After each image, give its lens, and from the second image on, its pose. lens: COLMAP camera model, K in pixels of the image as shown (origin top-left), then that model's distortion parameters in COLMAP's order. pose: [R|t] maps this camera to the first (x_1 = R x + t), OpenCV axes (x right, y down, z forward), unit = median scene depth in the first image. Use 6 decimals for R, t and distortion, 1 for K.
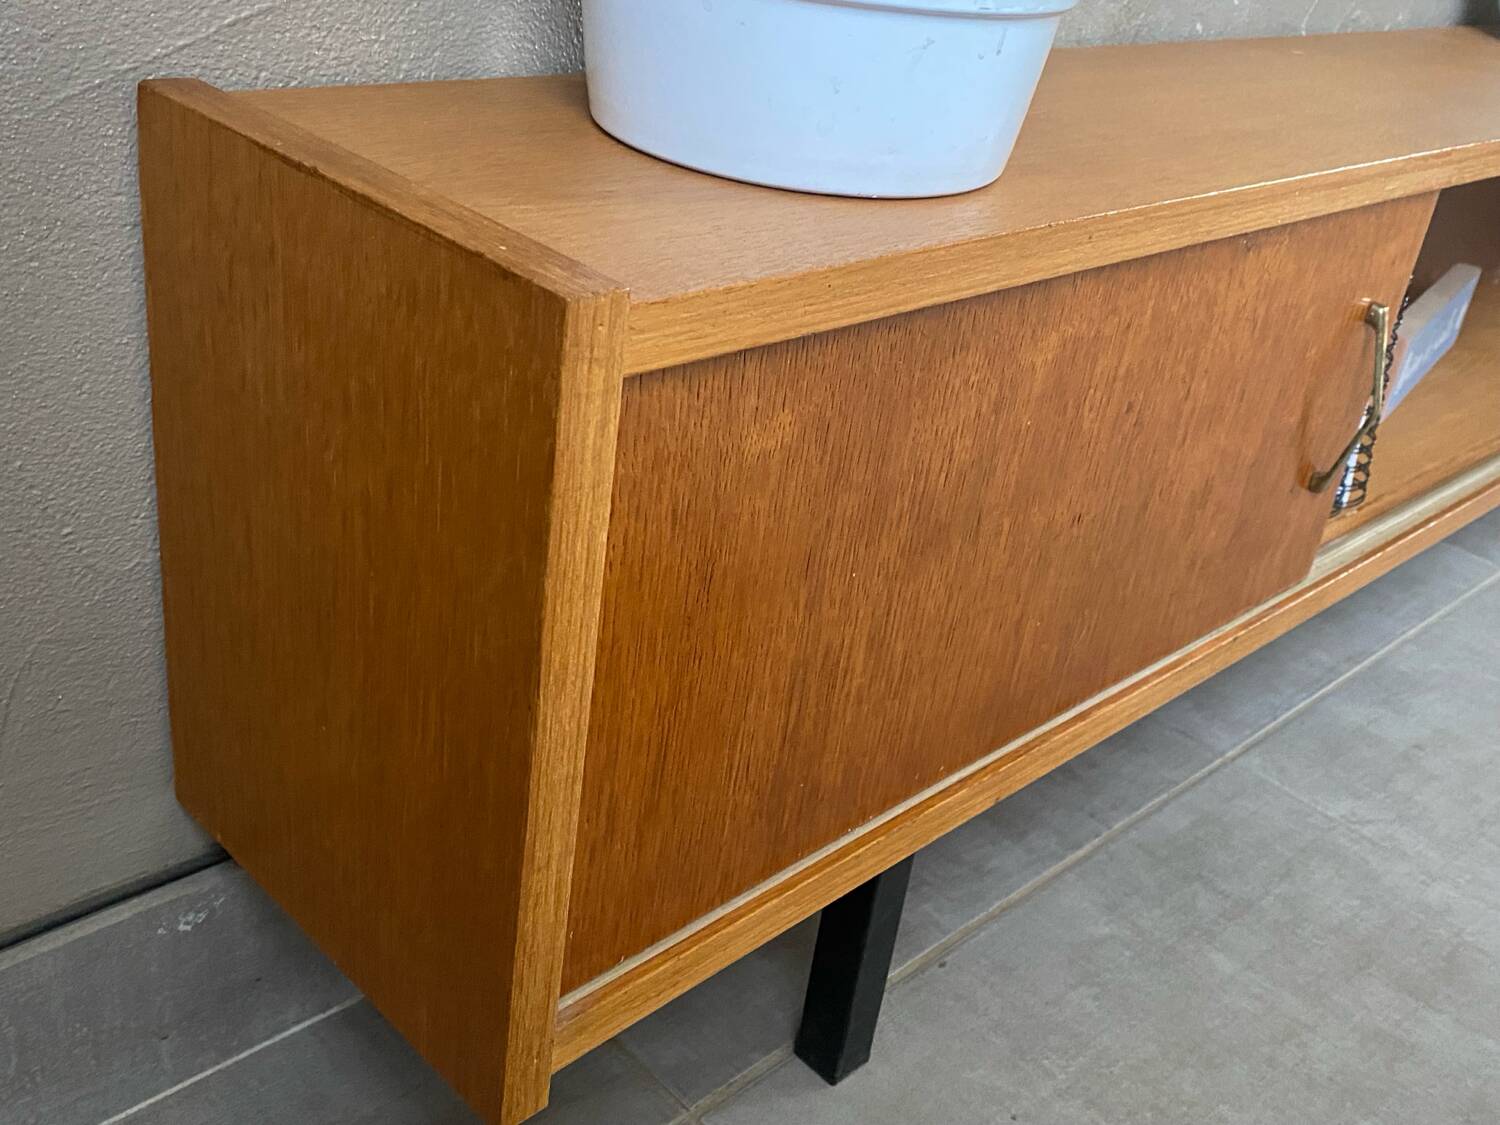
lens RADIAL K [[1523.9, 0, 745.5], [0, 1523.9, 574.2], [0, 0, 1]] dist [0.017616, 0.000000]
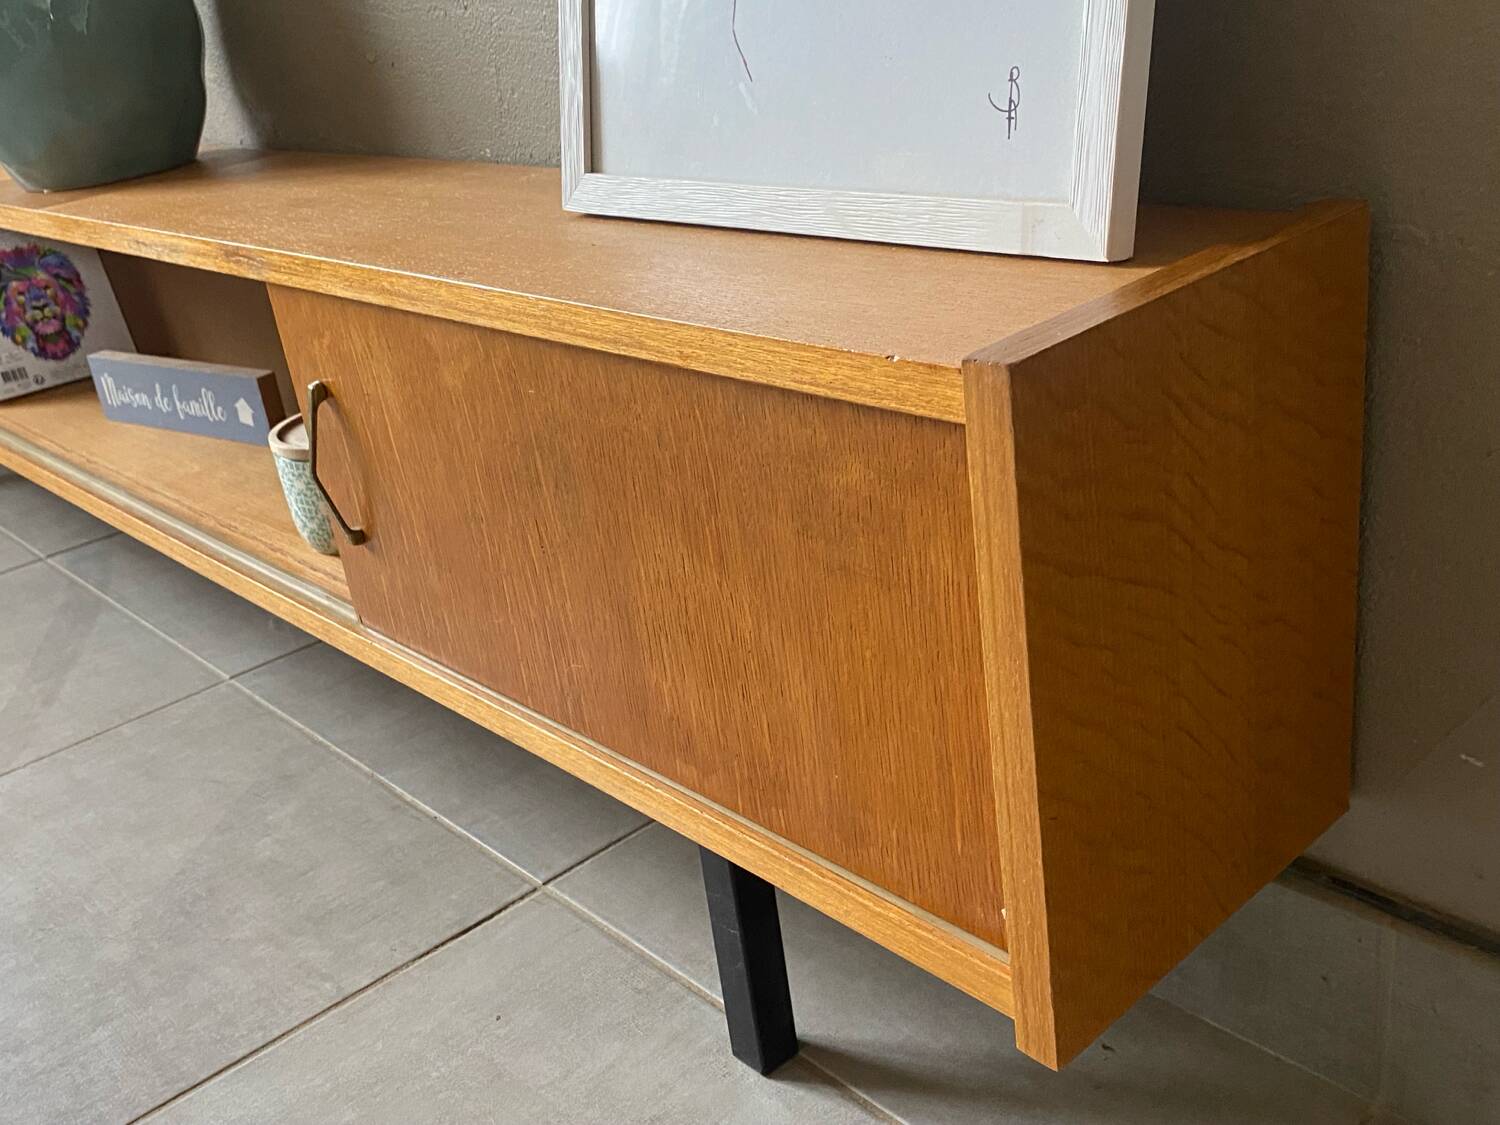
lens RADIAL K [[1515.5, 0, 749.1], [0, 1515.5, 577.8], [0, 0, 1]] dist [0.018175, 0.000000]
pose [[-0.049359, 0.297885, -0.953325, 3.604155], [-0.366769, 0.882397, 0.294713, -1.226217], [0.929002, 0.364197, 0.065701, 3.112703]]
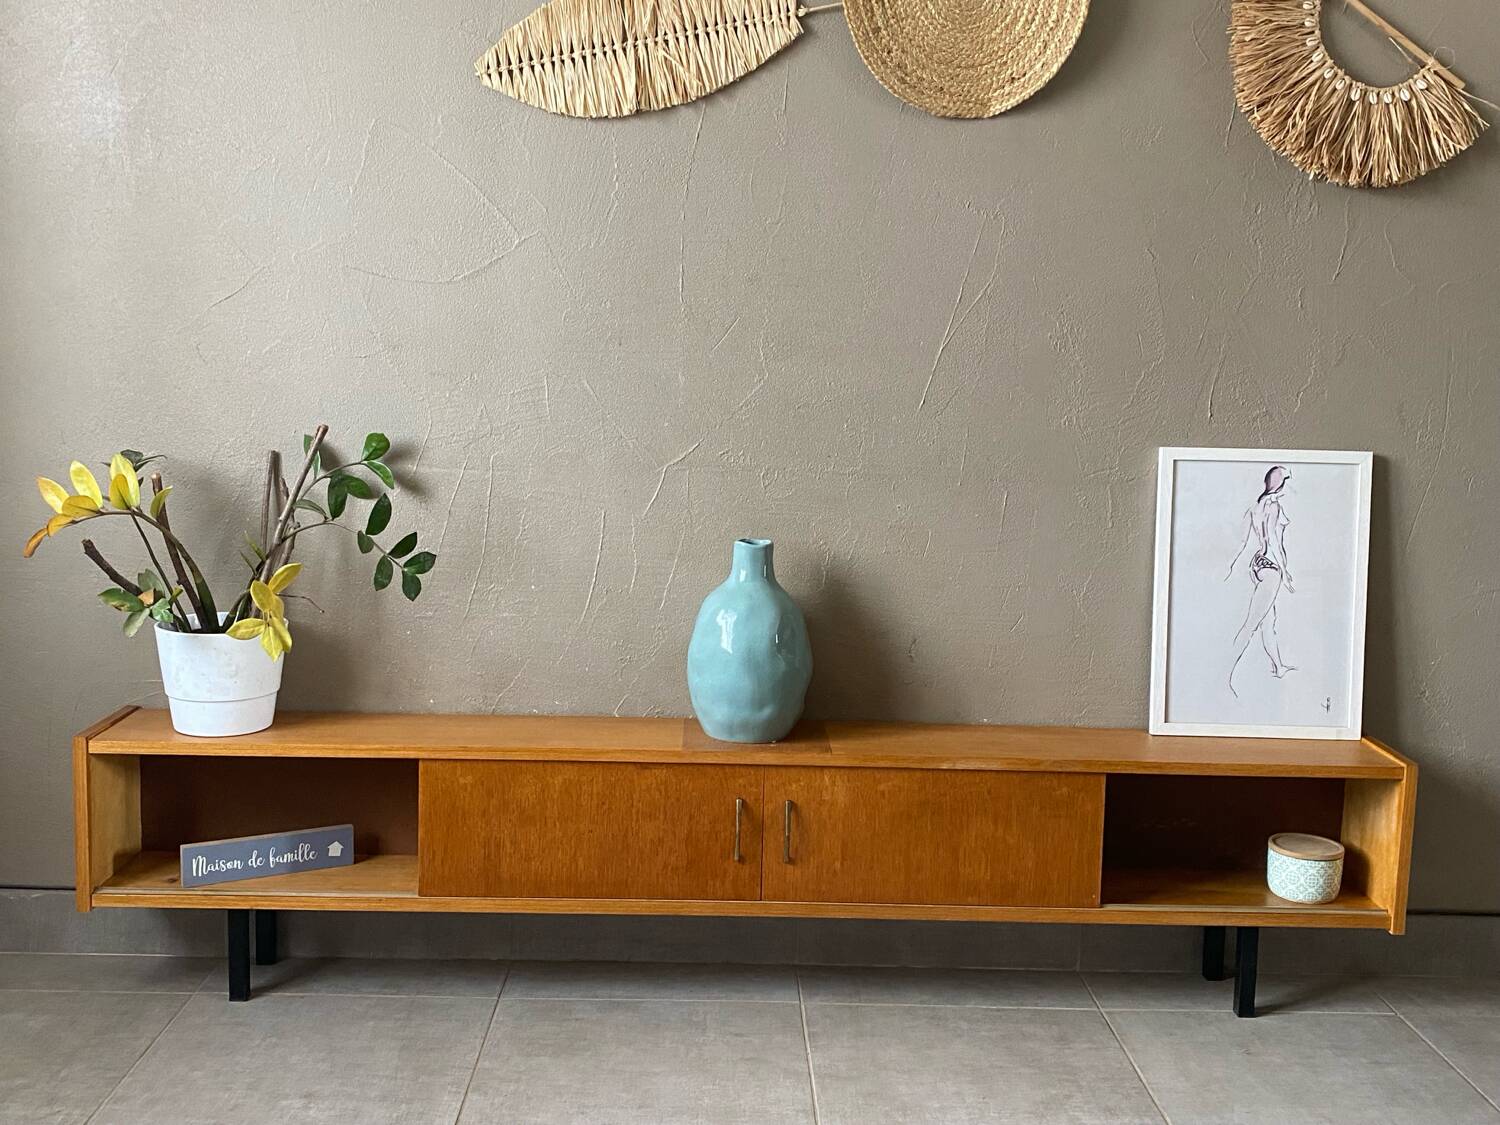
lens RADIAL K [[1523.9, 0, 754.0], [0, 1523.9, 542.4], [0, 0, 1]] dist [0.017616, 0.000000]
pose [[0.730511, -0.024545, -0.682460, 4.399866], [-0.268716, 0.908402, -0.320307, 0.253246], [0.627810, 0.417376, 0.657002, -1.236720]]
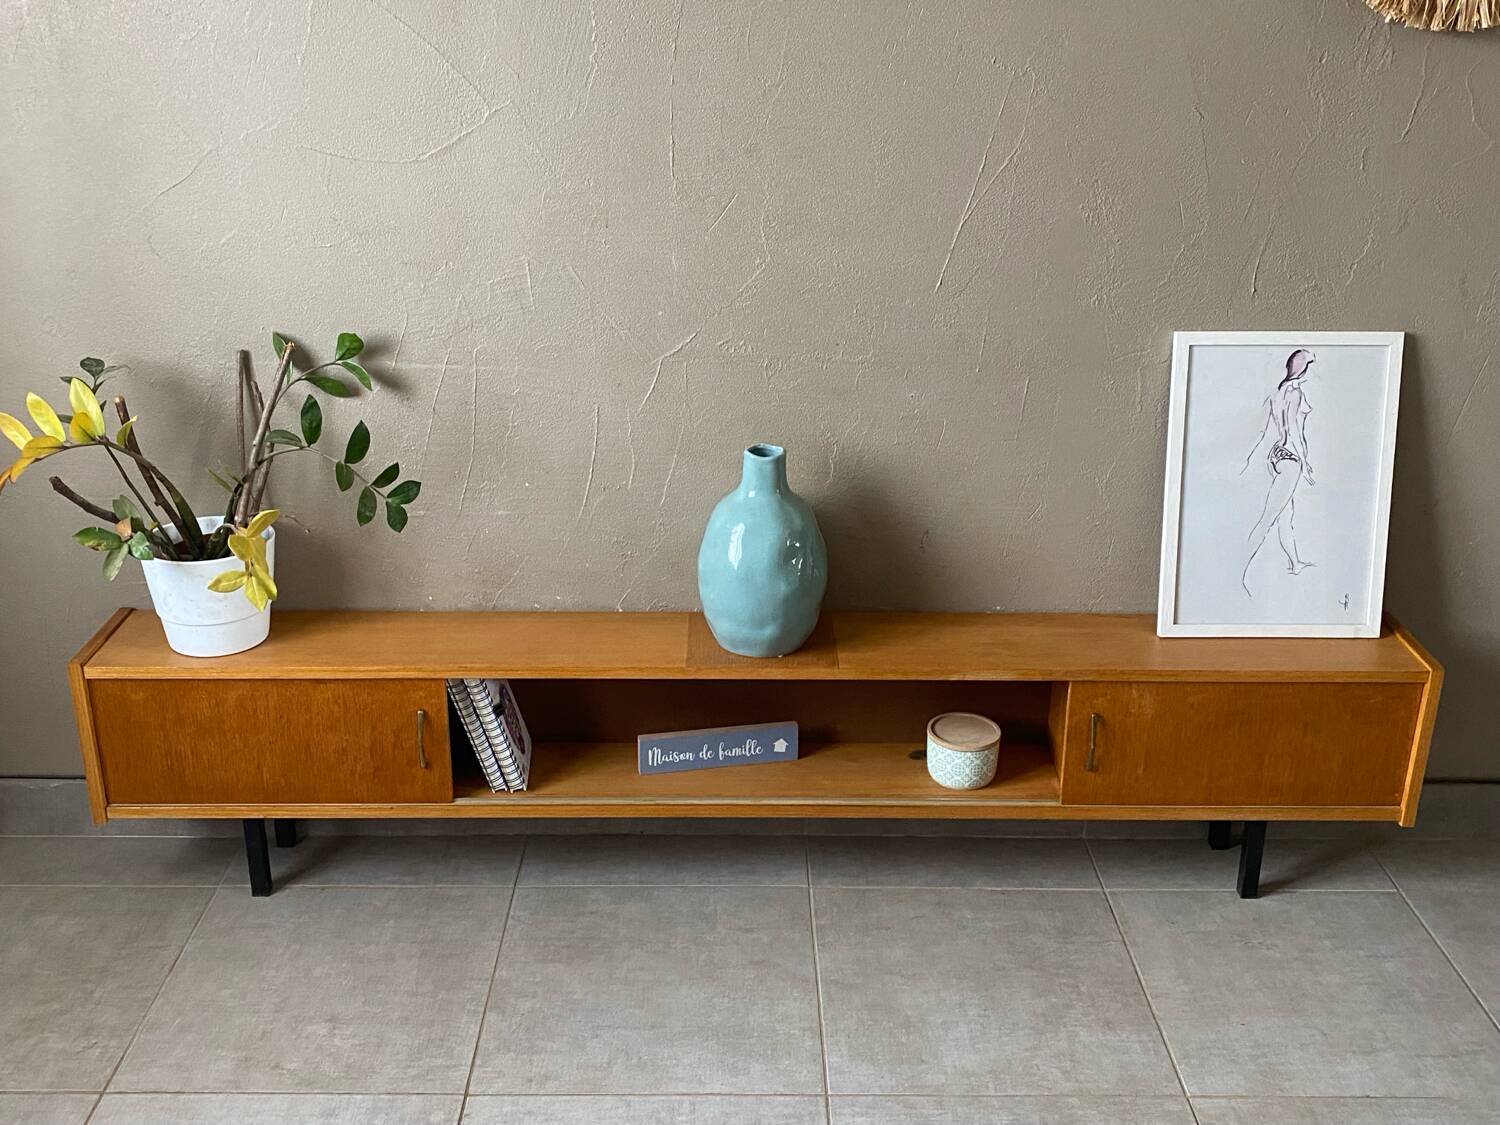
lens RADIAL K [[1523.9, 0, 747.7], [0, 1523.9, 551.0], [0, 0, 1]] dist [0.017616, 0.000000]
pose [[0.716942, 0.139527, -0.683027, 4.248146], [-0.259348, 0.962825, -0.075542, -0.608433], [0.647096, 0.231301, 0.726476, -1.317886]]
